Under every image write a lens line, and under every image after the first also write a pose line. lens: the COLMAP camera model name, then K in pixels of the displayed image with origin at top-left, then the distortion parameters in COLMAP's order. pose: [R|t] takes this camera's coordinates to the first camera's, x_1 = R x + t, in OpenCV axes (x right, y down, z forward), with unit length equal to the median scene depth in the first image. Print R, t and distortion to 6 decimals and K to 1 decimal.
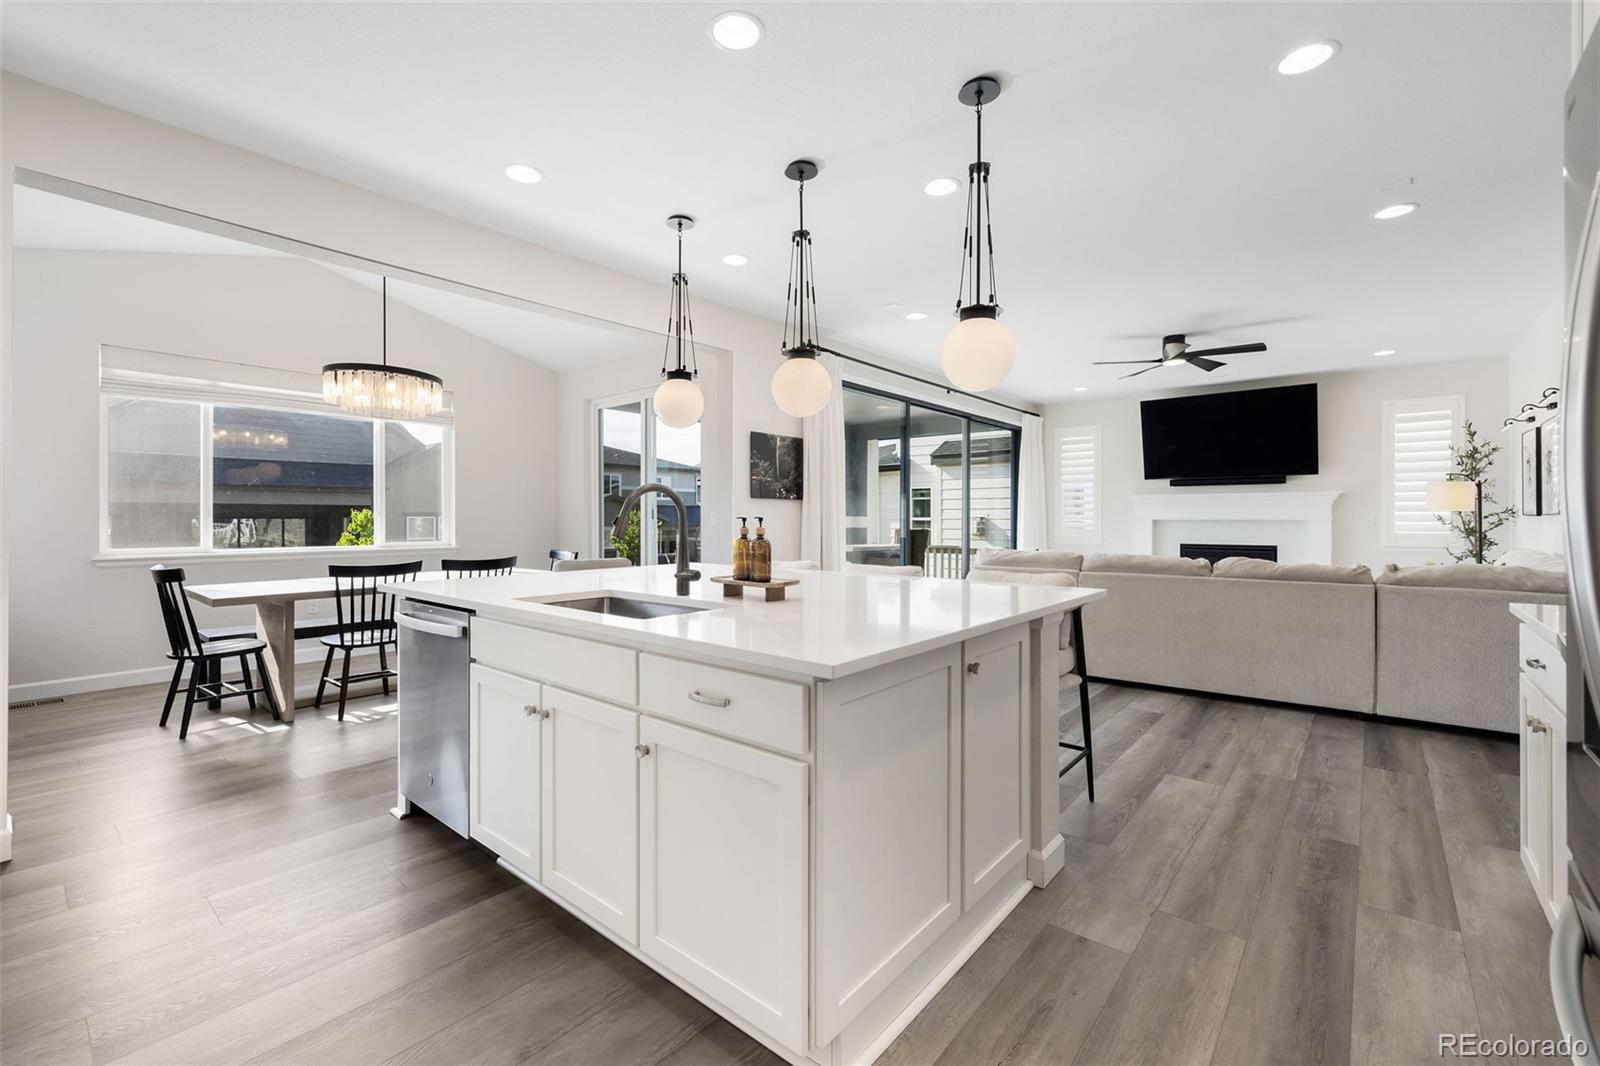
lens RADIAL K [[689.1, 0, 794.7], [0, 689.1, 516.1], [0, 0, 1]] dist [-0.002156, 0.000387]
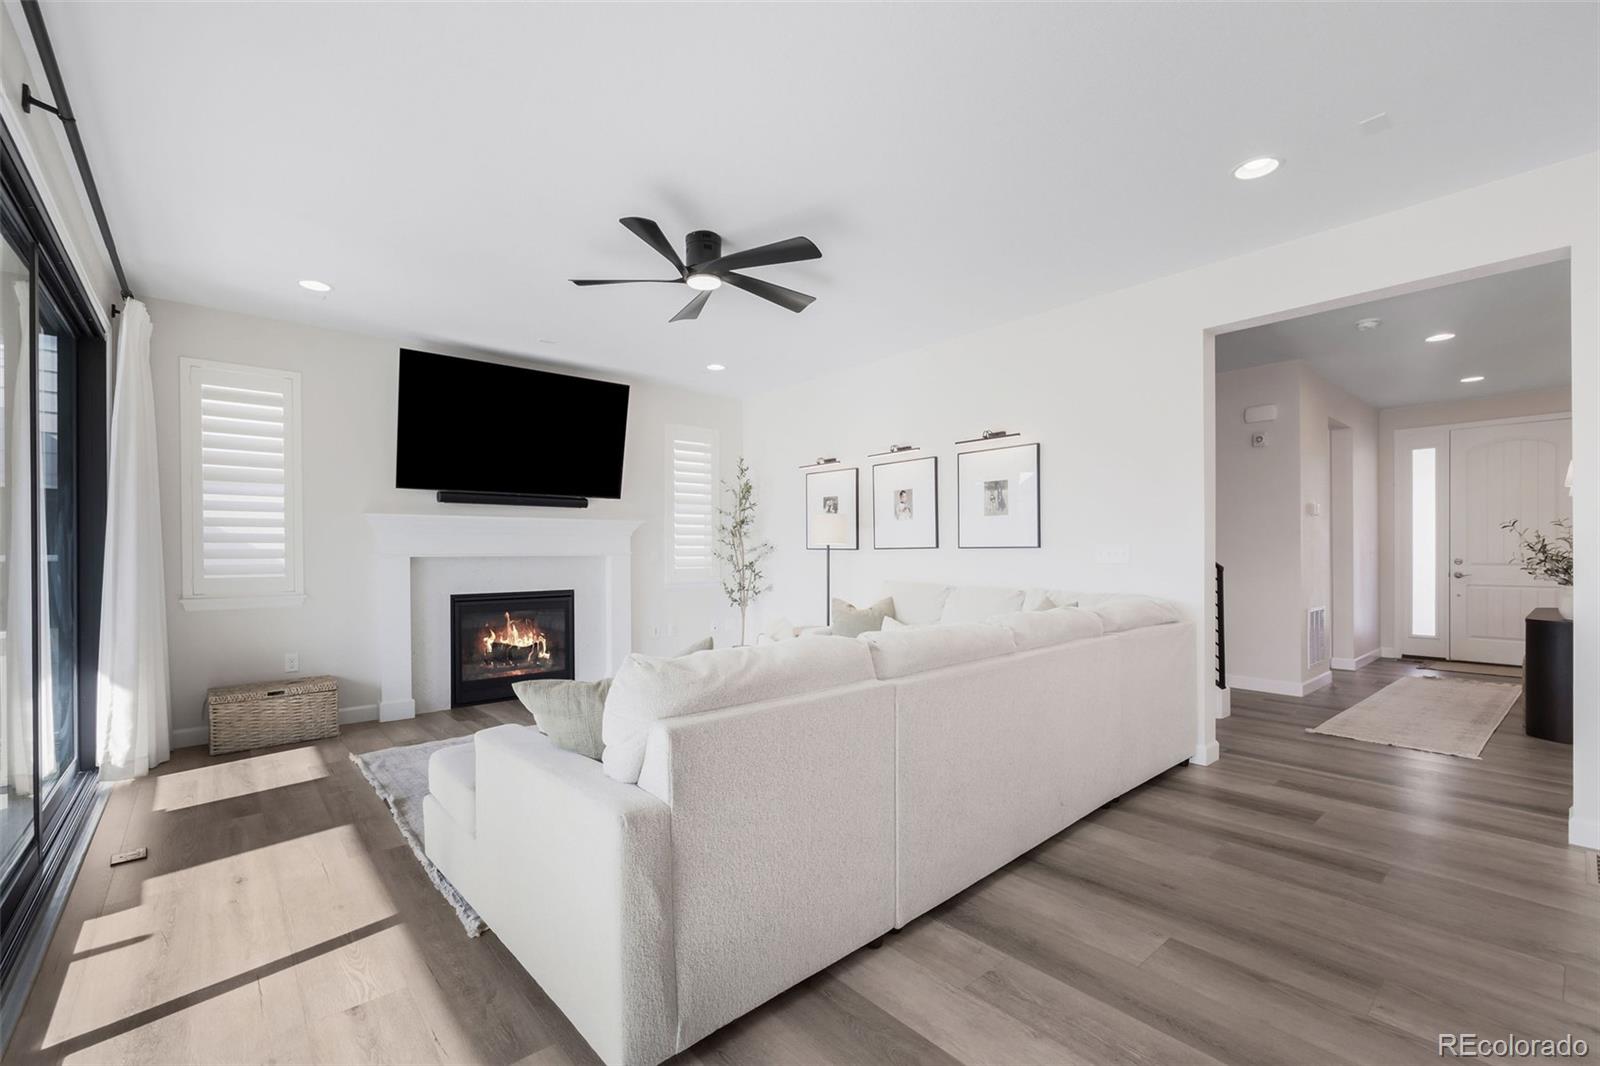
lens RADIAL K [[689.1, 0, 801.8], [0, 689.1, 545.3], [0, 0, 1]] dist [-0.002156, 0.000387]
pose [[0.157247, 0.012530, 0.987480, -0.000278], [0.001933, 0.999914, -0.012996, 0.004259], [-0.987557, 0.003953, 0.157209, 0.669586]]
